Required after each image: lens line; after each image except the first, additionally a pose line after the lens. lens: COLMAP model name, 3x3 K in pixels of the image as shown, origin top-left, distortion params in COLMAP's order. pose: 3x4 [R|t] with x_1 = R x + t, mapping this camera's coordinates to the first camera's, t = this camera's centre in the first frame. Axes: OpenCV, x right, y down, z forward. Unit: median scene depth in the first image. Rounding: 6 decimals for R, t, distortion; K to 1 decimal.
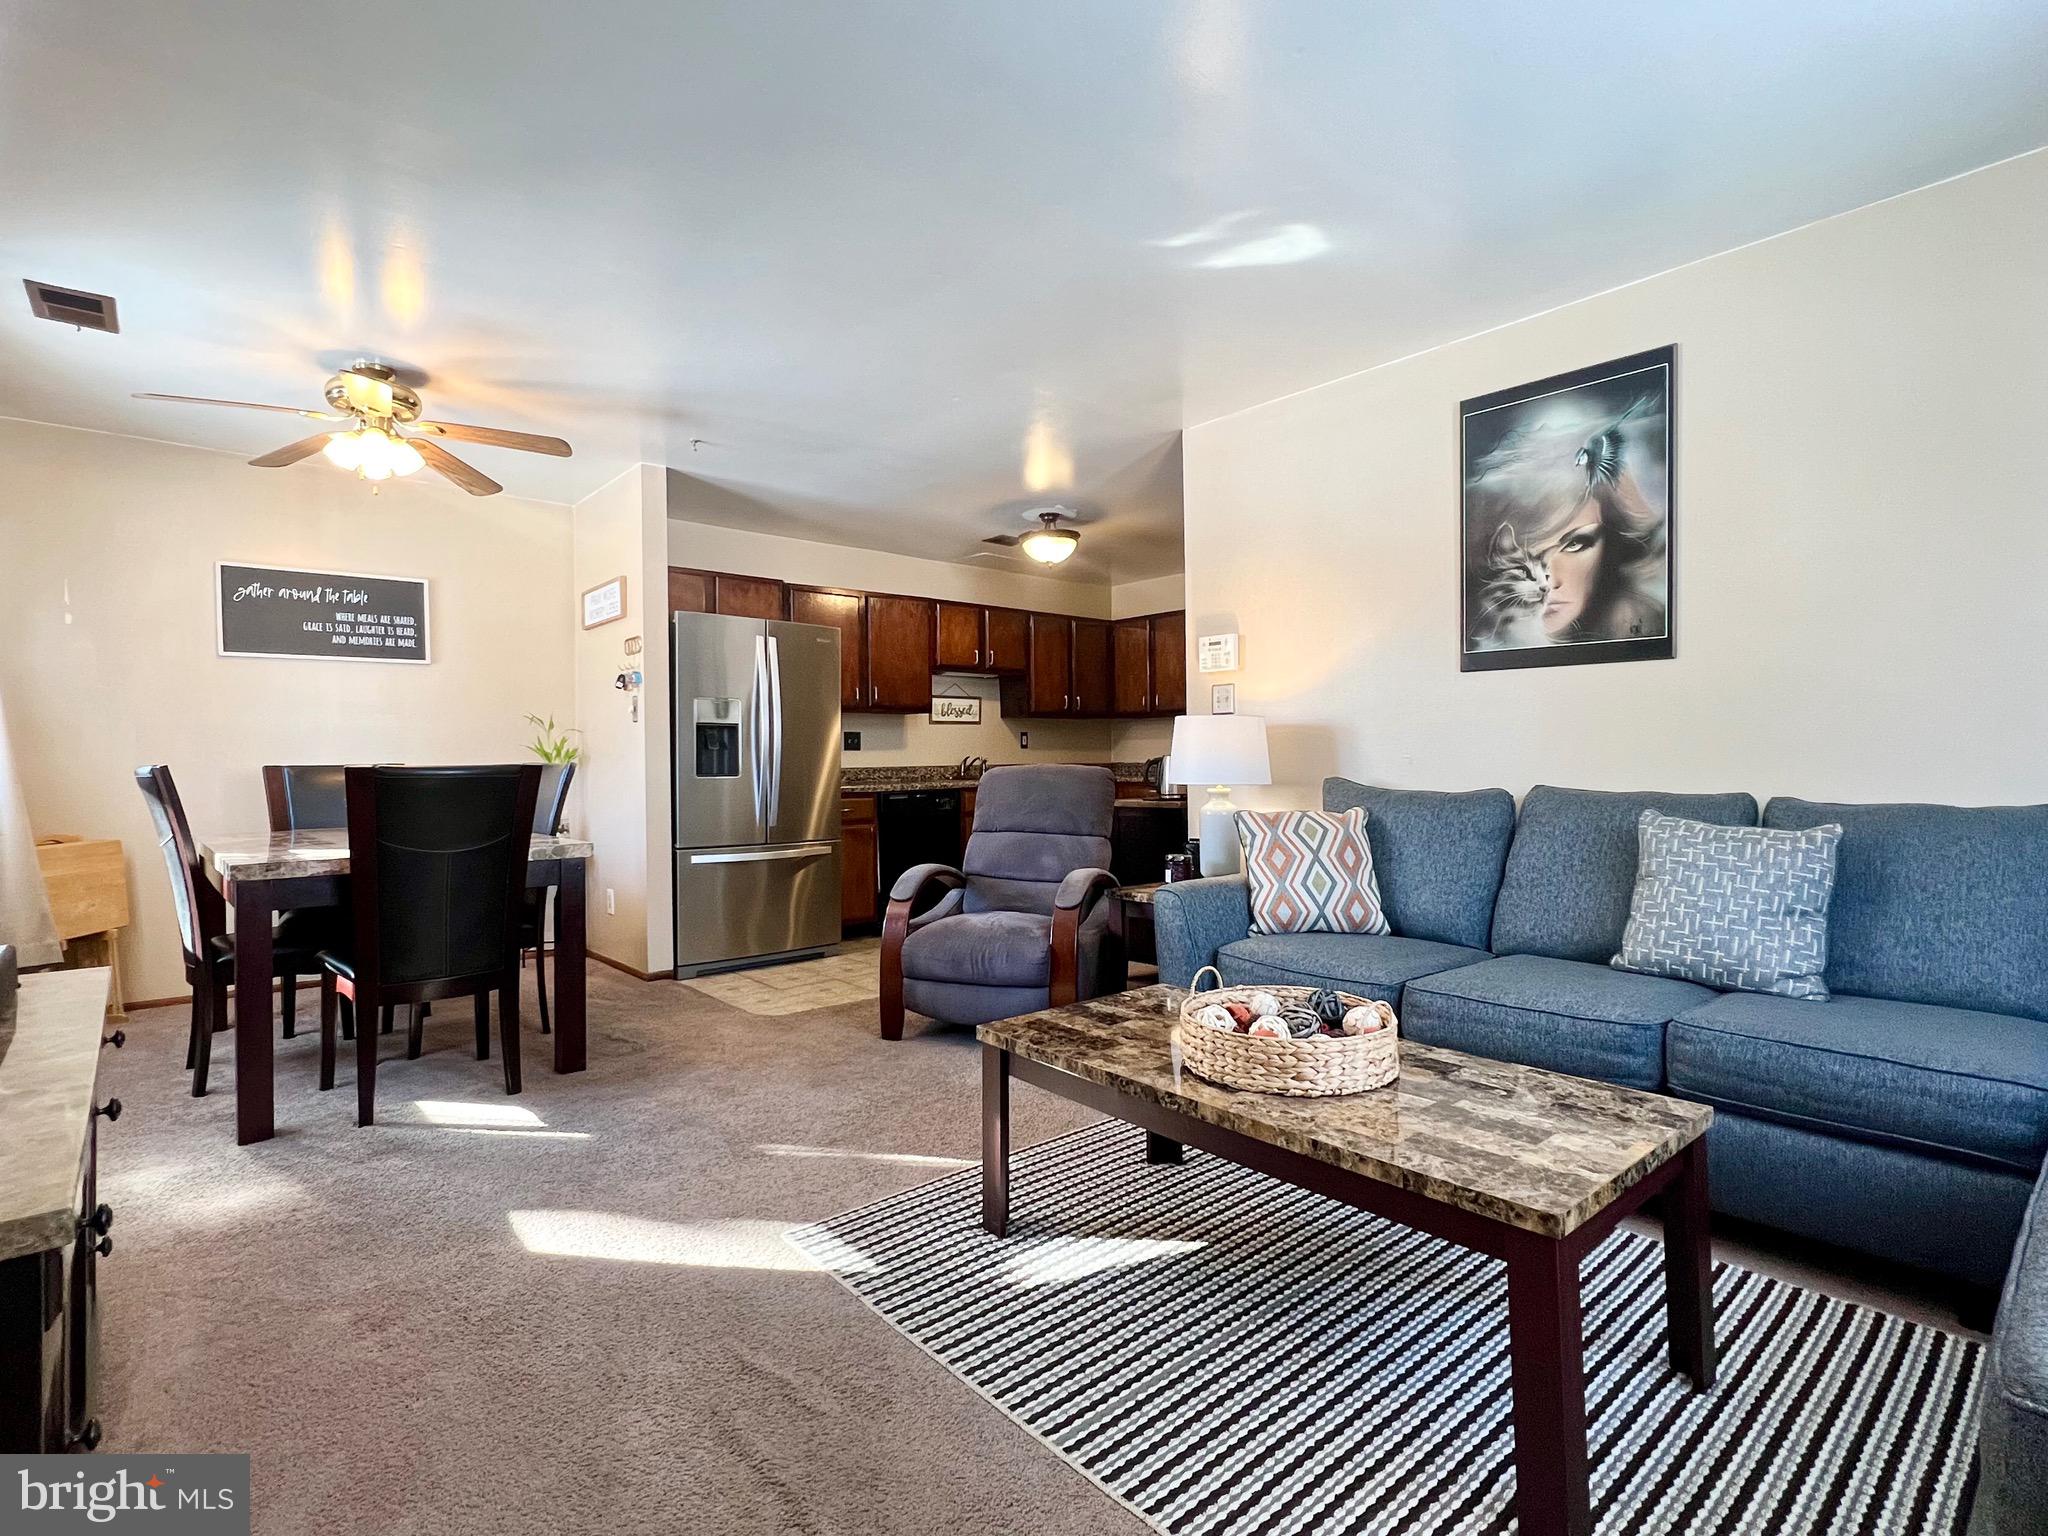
lens RADIAL K [[988.3, 0, 1022.9], [0, 988.3, 766.1], [0, 0, 1]] dist [-0.001714, 0.000599]
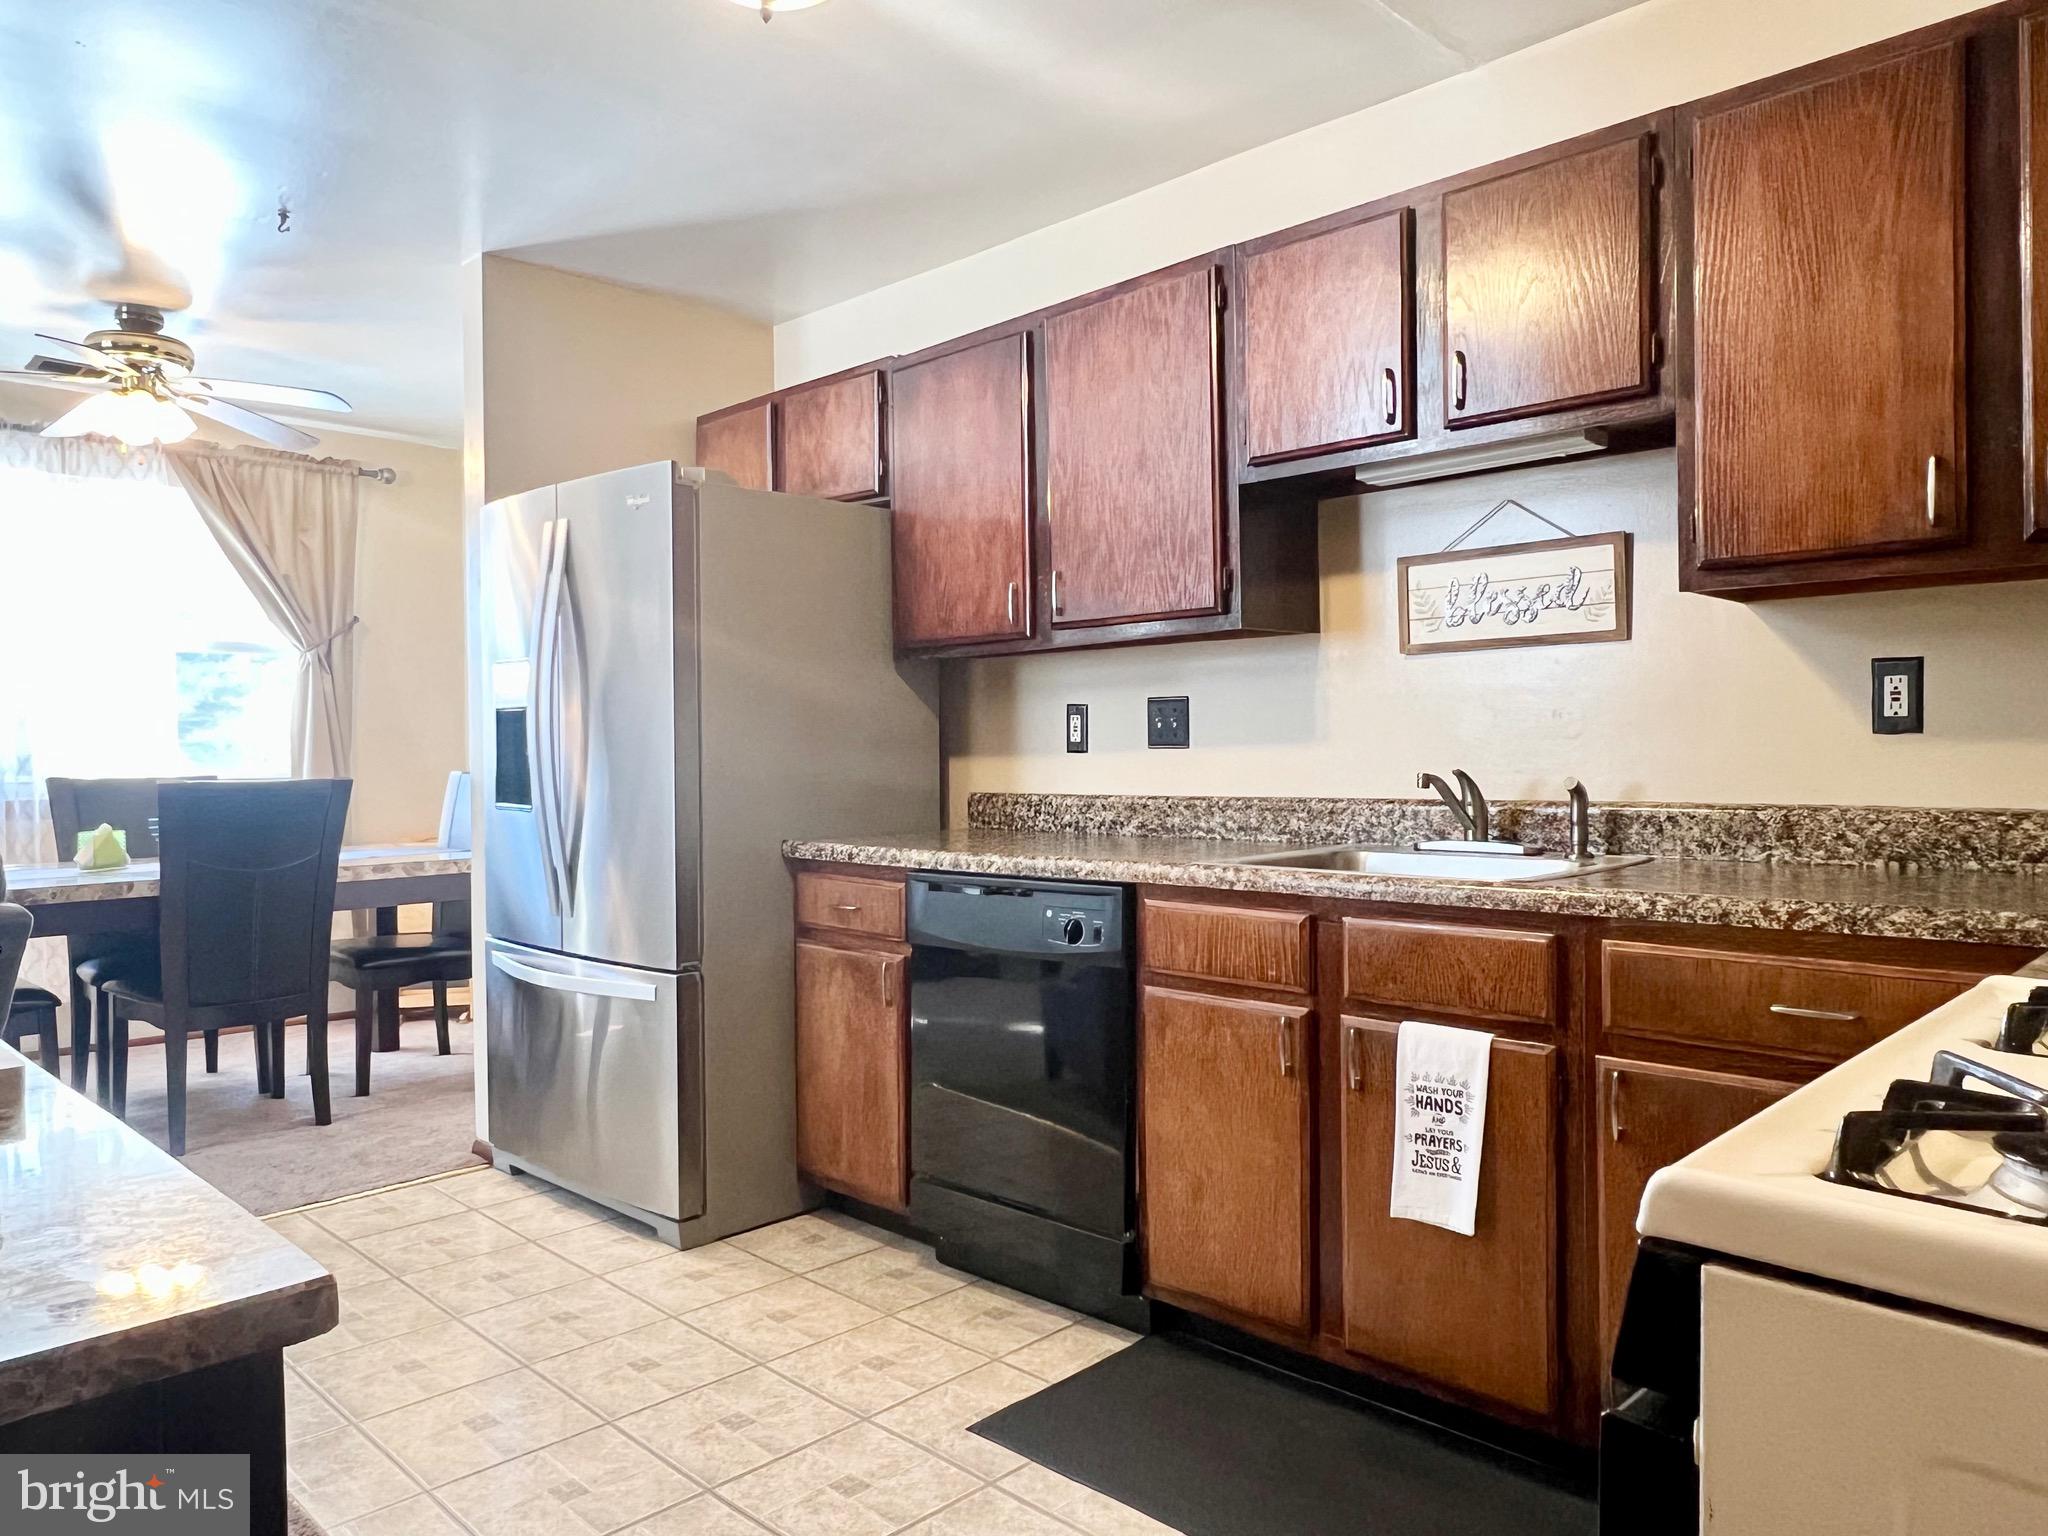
lens RADIAL K [[1397.1, 0, 1019.0], [0, 1397.1, 771.5], [0, 0, 1]] dist [0.001494, -0.003179]
pose [[0.069823, 0.025982, -0.997221, 0.583219], [0.002381, 0.999654, 0.026212, -0.036222], [0.997557, -0.004205, 0.069737, 1.585026]]
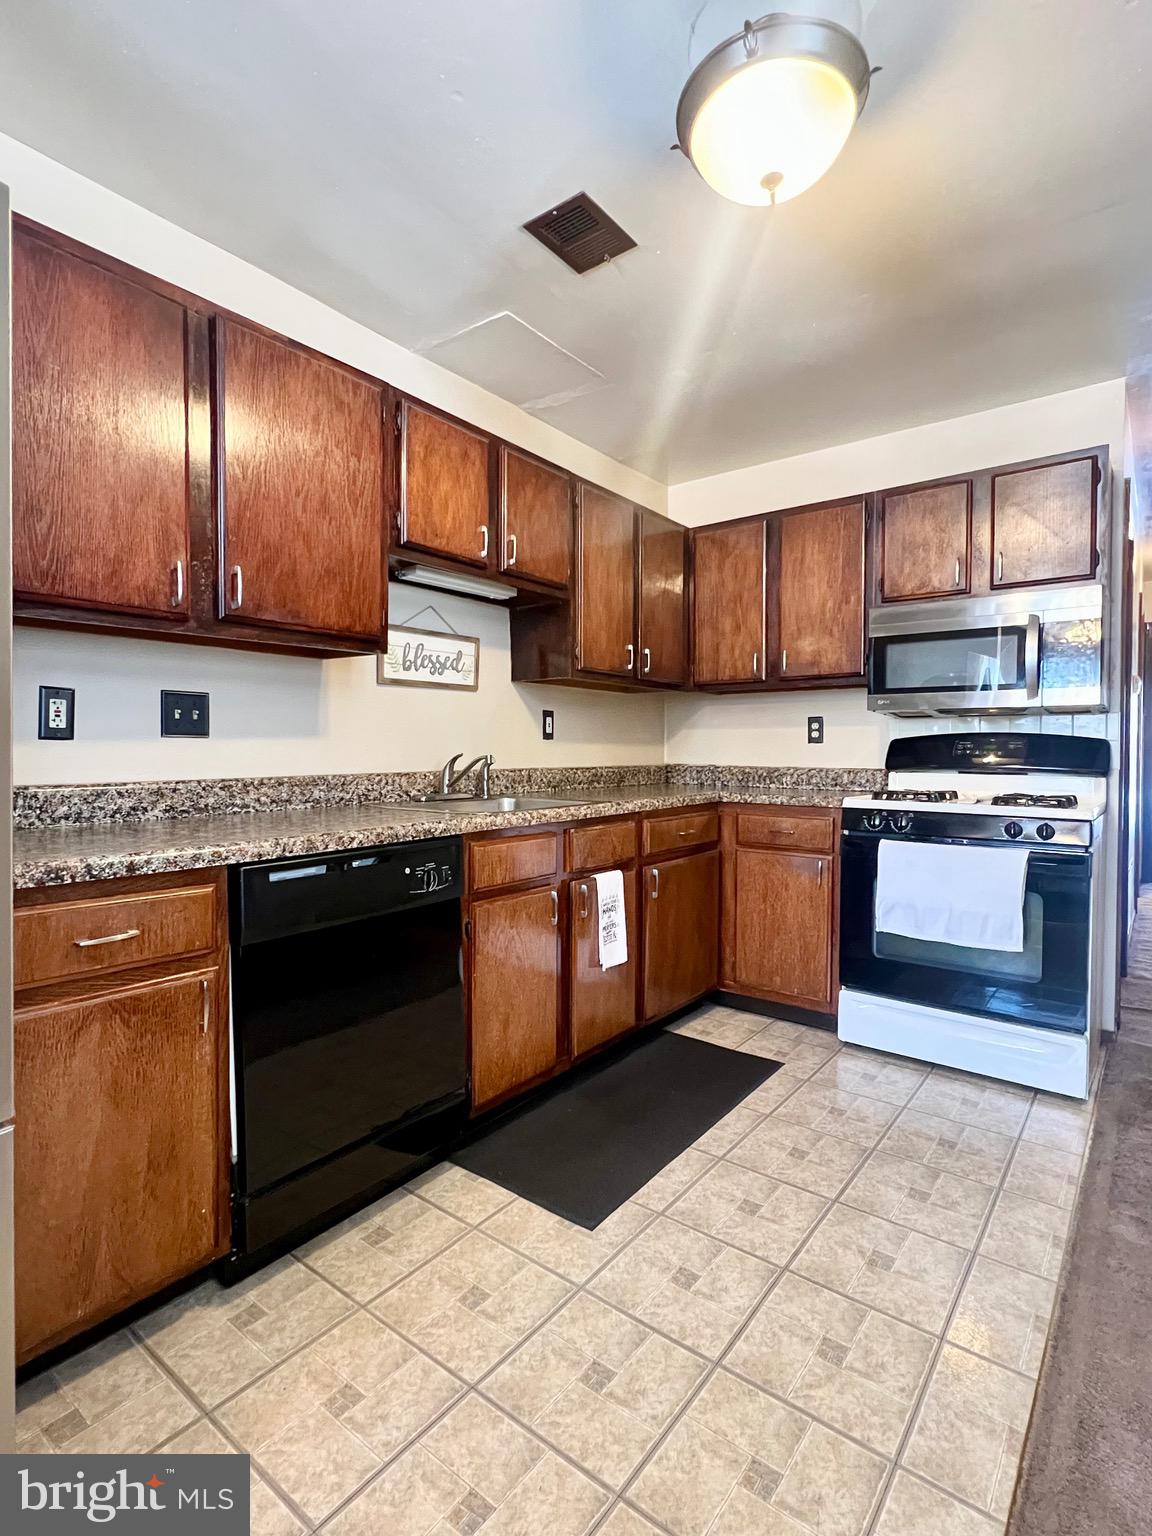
lens RADIAL K [[758.2, 0, 579.2], [0, 758.2, 766.6], [0, 0, 1]] dist [-0.000710, -0.000781]
pose [[0.980628, 0.008173, 0.195708, -0.130808], [-0.011009, 0.999850, 0.013406, -0.016920], [-0.195569, -0.015301, 0.980571, 1.156187]]
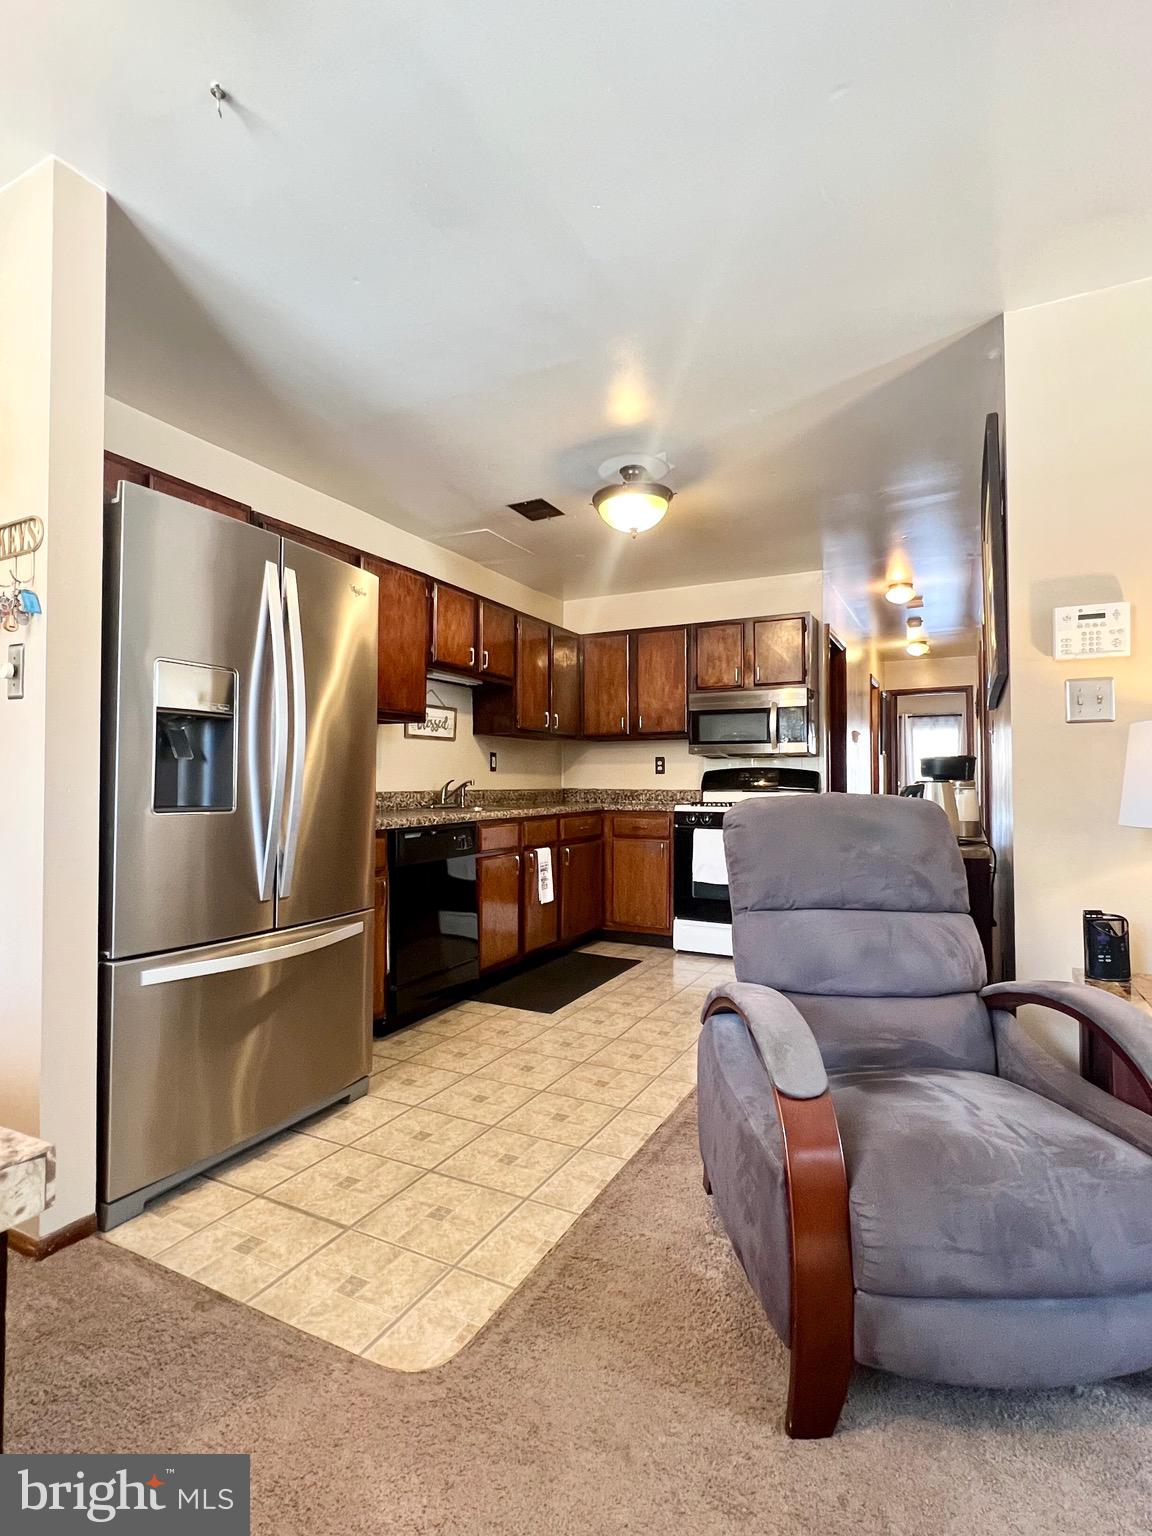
lens RADIAL K [[758.2, 0, 579.2], [0, 758.2, 766.6], [0, 0, 1]] dist [-0.000710, -0.000781]
pose [[0.928442, 0.018753, 0.371003, -0.351106], [-0.007433, 0.999463, -0.031918, -0.002642], [-0.371403, 0.026877, 0.928083, 0.715315]]
